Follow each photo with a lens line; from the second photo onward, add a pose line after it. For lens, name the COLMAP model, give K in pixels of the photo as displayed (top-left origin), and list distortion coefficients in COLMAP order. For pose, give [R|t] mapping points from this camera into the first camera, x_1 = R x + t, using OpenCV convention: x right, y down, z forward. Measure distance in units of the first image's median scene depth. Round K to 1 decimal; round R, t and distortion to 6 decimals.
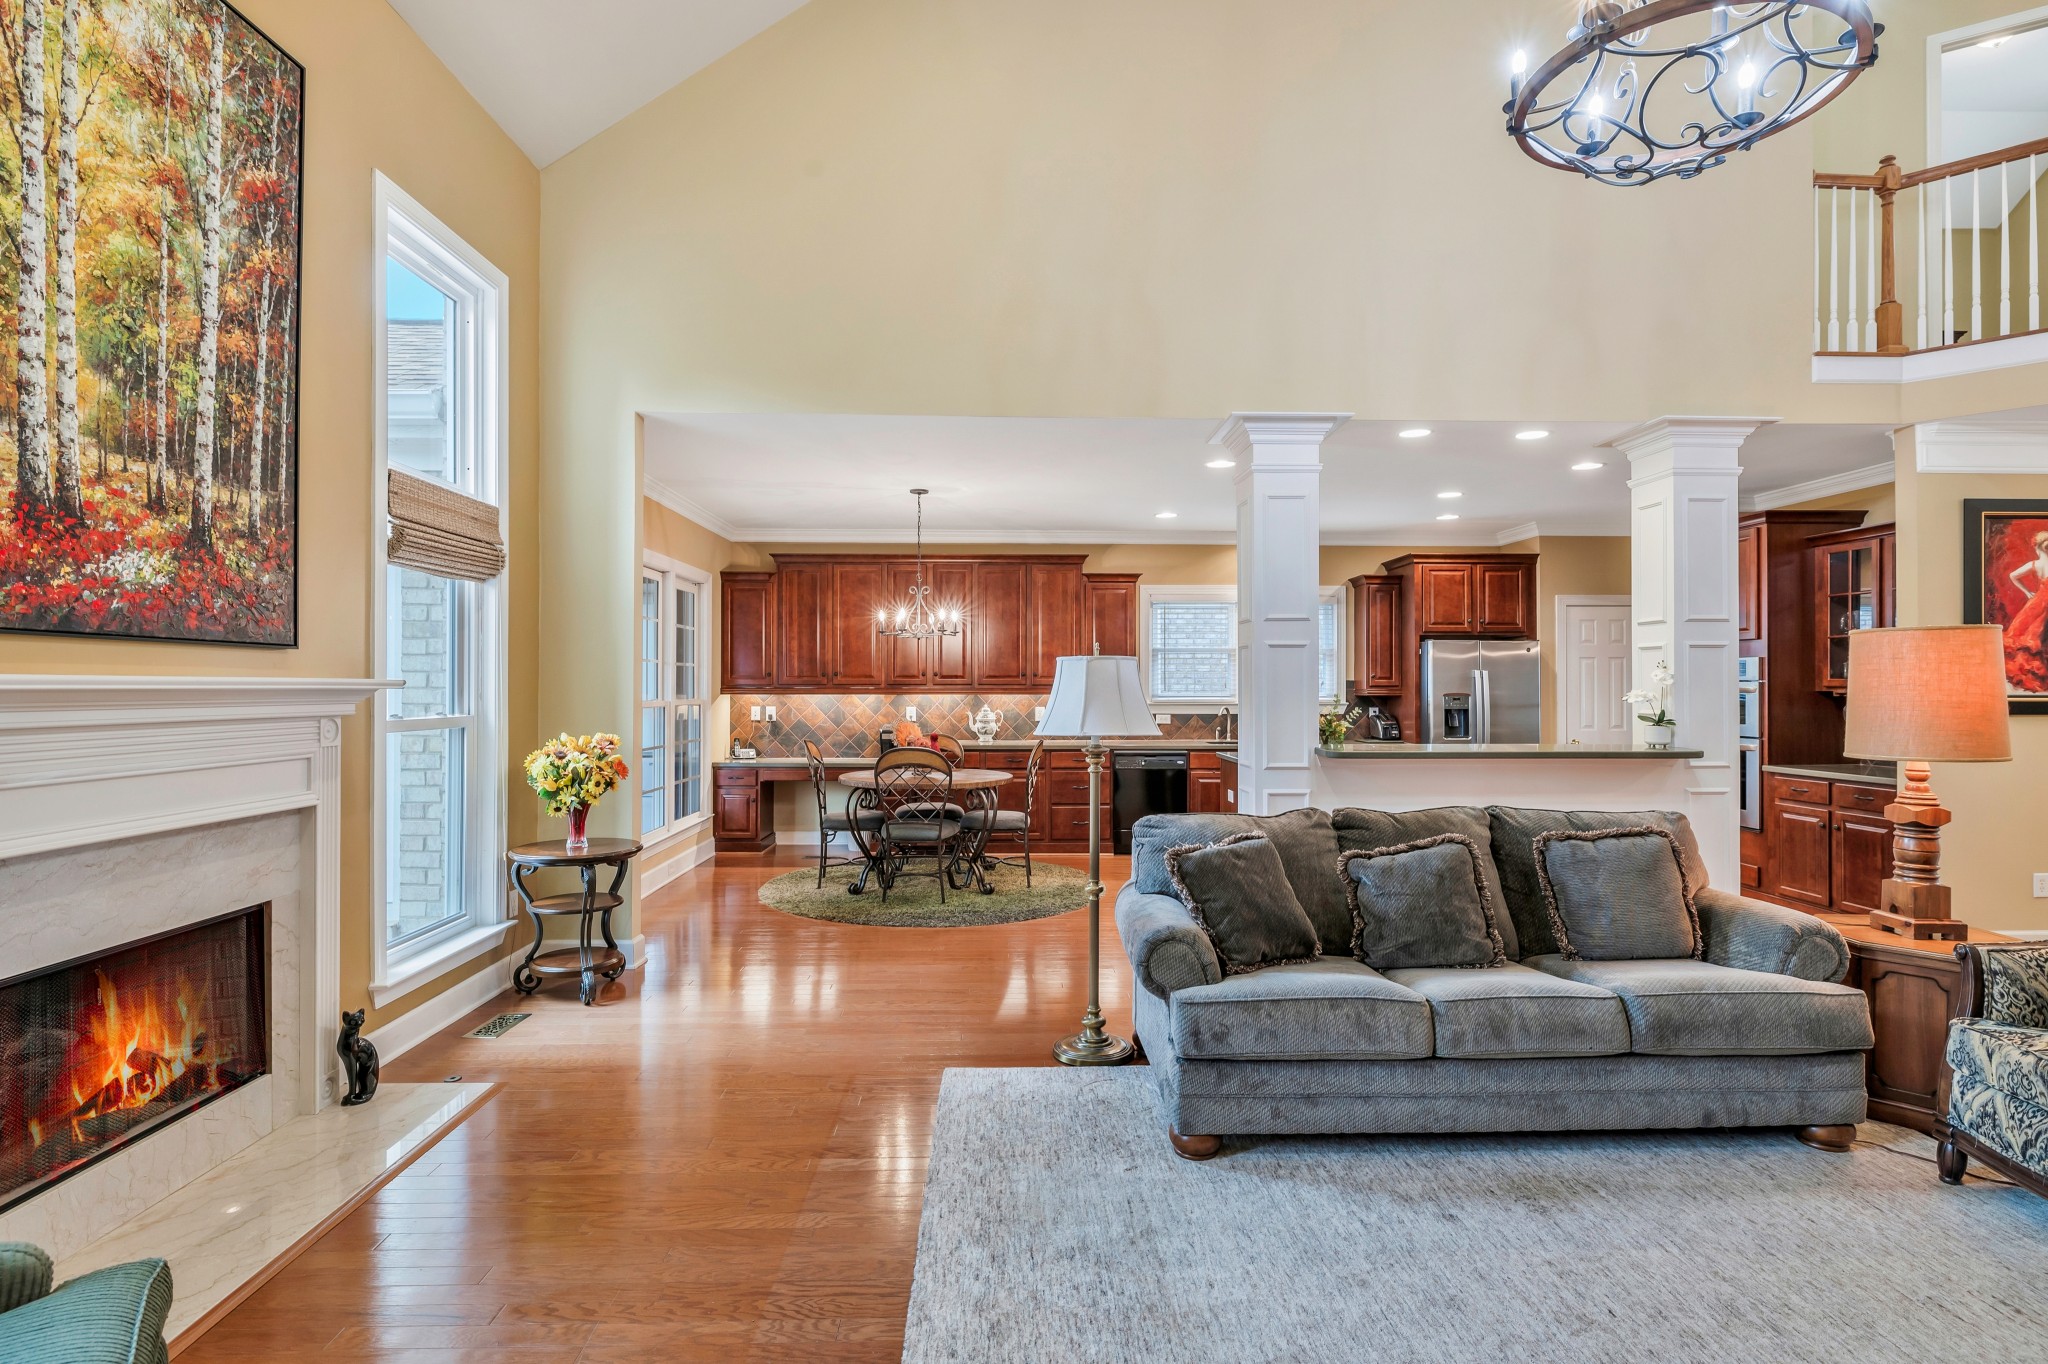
lens RADIAL K [[1015.5, 0, 1025.4], [0, 1015.5, 676.4], [0, 0, 1]] dist [-0.000720, 0.000234]
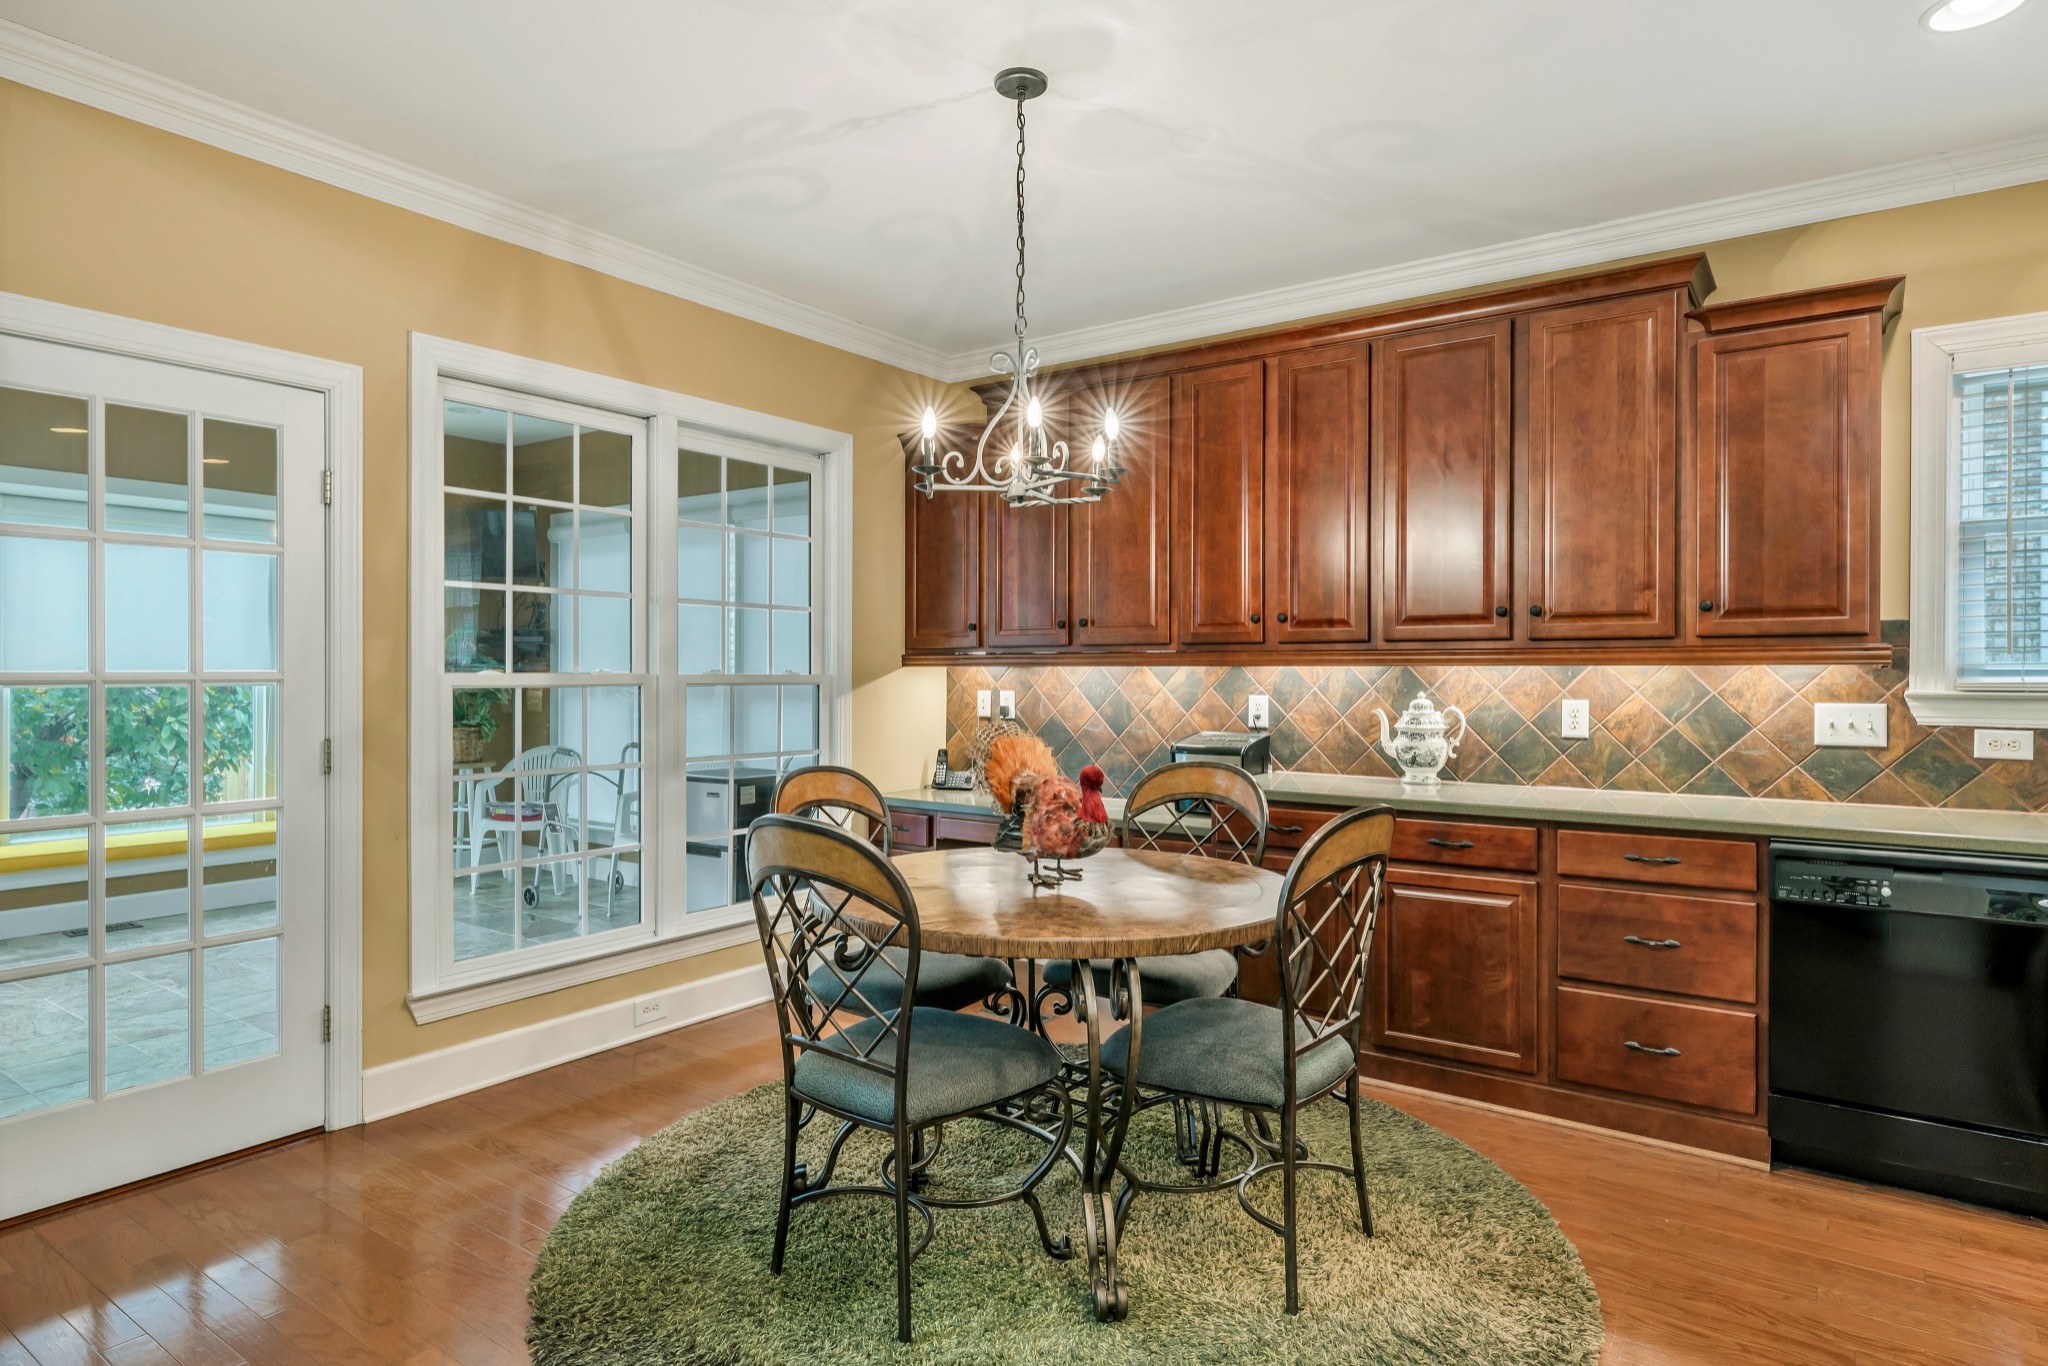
lens RADIAL K [[1131.1, 0, 1033.8], [0, 1131.1, 672.1], [0, 0, 1]] dist [0.006073, 0.001092]
pose [[0.797001, 0.001094, -0.603977, 0.110542], [0.000959, 0.999995, 0.003077, 0.018523], [0.603978, -0.003032, 0.796996, 0.548109]]
